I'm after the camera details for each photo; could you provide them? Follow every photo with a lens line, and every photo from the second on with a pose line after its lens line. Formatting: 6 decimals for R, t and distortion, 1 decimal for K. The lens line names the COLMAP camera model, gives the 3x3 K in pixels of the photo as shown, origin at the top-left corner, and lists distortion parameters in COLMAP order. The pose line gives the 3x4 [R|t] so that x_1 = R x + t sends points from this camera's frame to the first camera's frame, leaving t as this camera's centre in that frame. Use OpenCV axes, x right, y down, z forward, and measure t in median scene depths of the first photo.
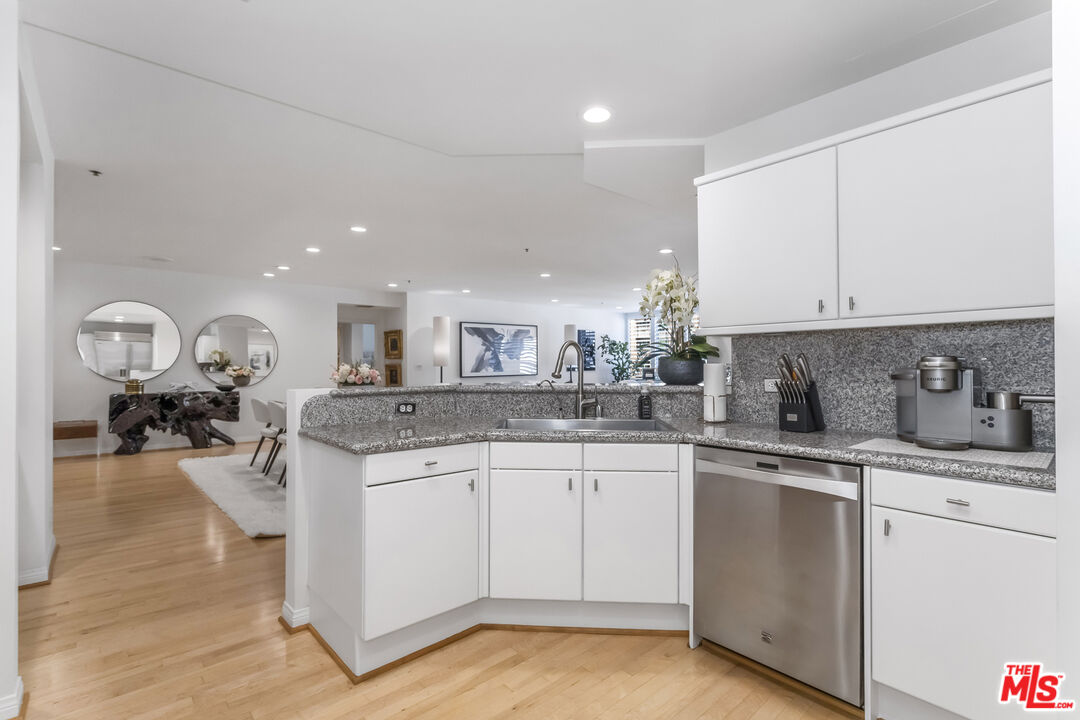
lens RADIAL K [[509.3, 0, 538.7], [0, 509.3, 359.3], [0, 0, 1]] dist [0.002549, 0.002393]
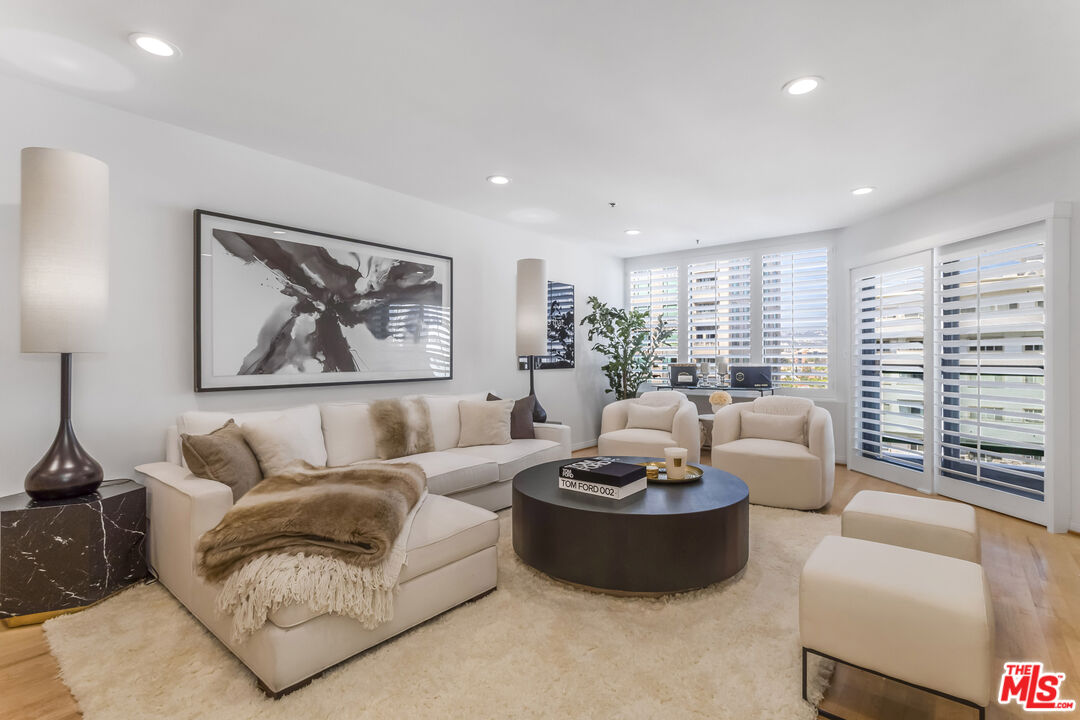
lens RADIAL K [[509.3, 0, 544.2], [0, 509.3, 354.0], [0, 0, 1]] dist [0.002549, 0.002393]
pose [[0.985598, 0.007037, 0.168957, 0.001180], [-0.006796, 0.999975, -0.002002, 0.011529], [-0.168967, 0.000824, 0.985621, 0.636428]]
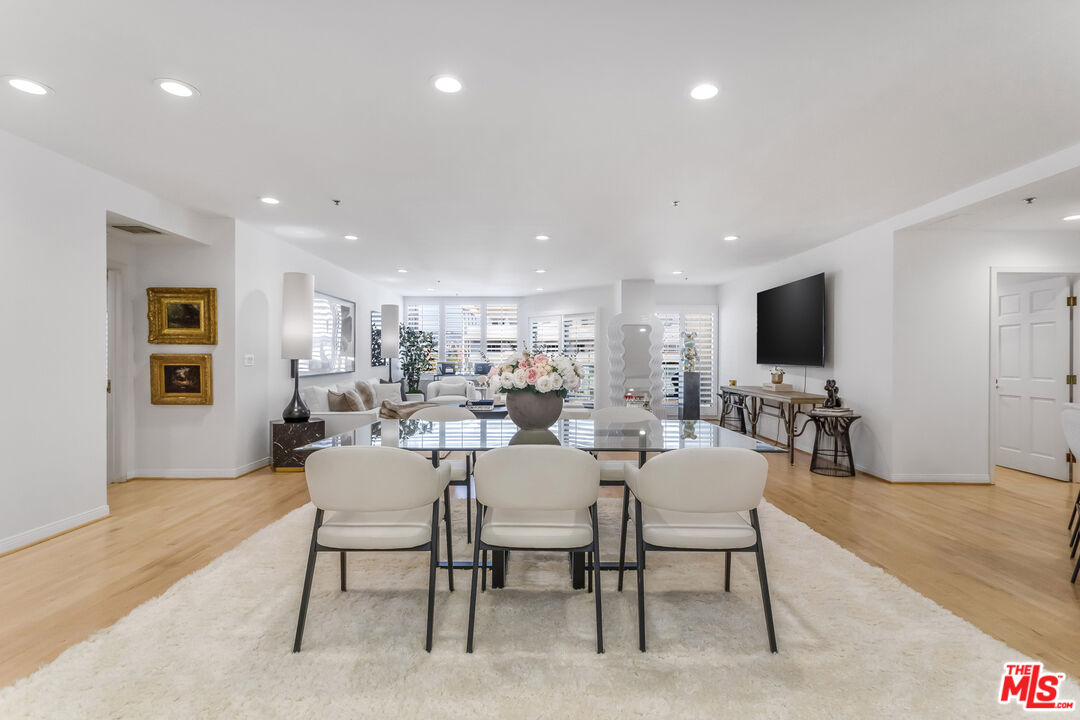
lens RADIAL K [[509.3, 0, 539.1], [0, 509.3, 356.9], [0, 0, 1]] dist [0.002549, 0.002393]
pose [[0.656141, 0.008109, 0.754595, -0.403858], [-0.012128, 0.999926, -0.000199, 0.007846], [-0.754541, -0.009021, 0.656191, 0.363577]]
